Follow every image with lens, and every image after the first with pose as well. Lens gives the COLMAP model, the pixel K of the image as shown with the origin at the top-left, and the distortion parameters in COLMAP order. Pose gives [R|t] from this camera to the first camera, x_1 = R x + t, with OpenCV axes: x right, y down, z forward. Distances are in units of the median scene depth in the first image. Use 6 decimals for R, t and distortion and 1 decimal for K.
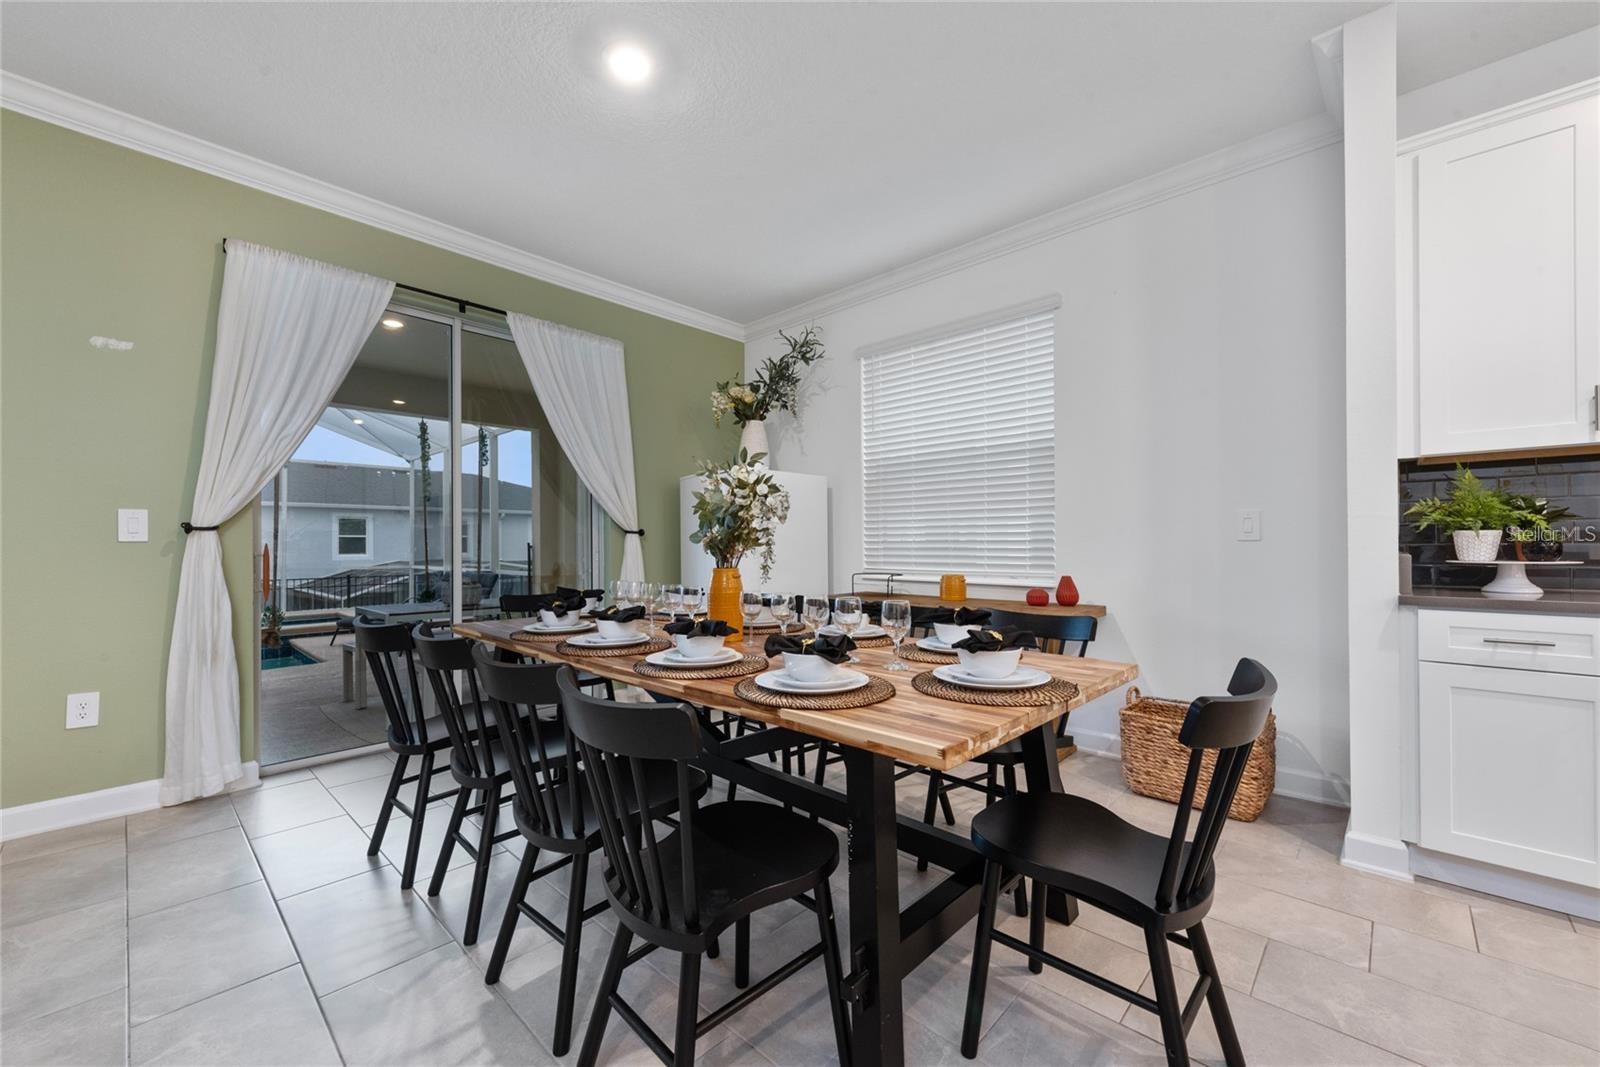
lens RADIAL K [[631.9, 0, 800.1], [0, 631.9, 545.1], [0, 0, 1]] dist [0.011787, -0.000540]
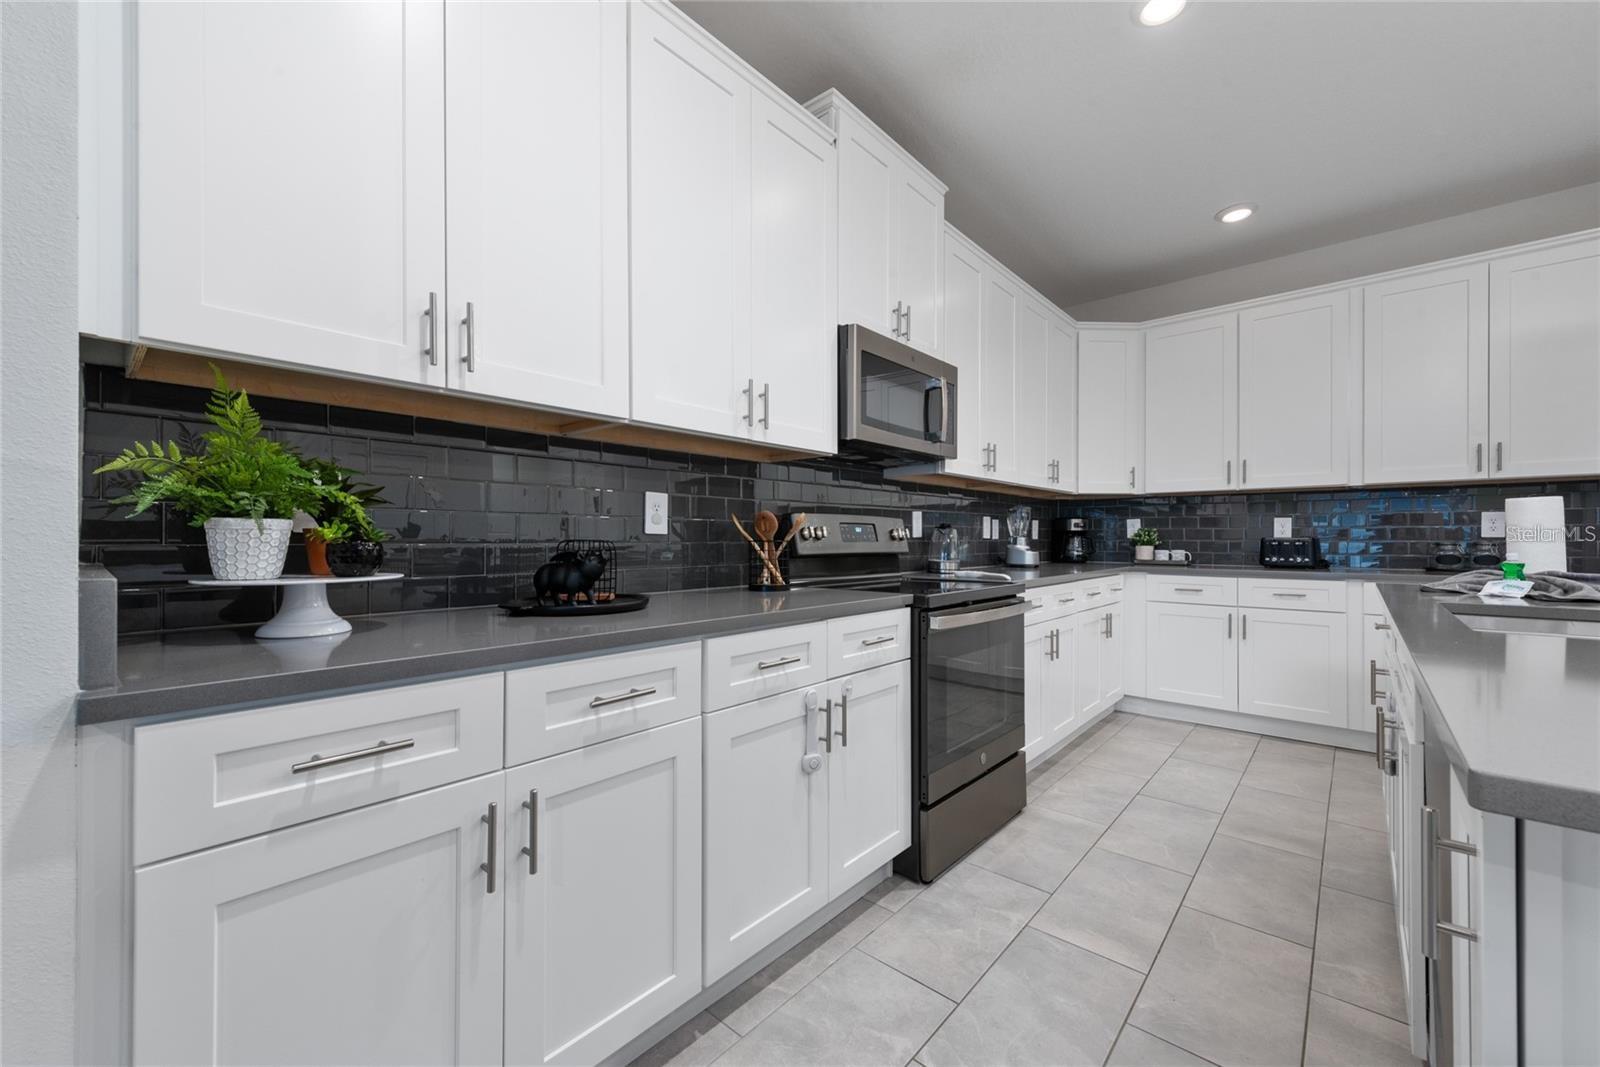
lens RADIAL K [[631.9, 0, 802.7], [0, 631.9, 532.9], [0, 0, 1]] dist [0.011787, -0.000540]
pose [[-0.032662, 0.011747, 0.999397, 0.564653], [-0.000922, 0.999930, -0.011783, -0.006603], [-0.999466, -0.001306, -0.032649, 0.605748]]
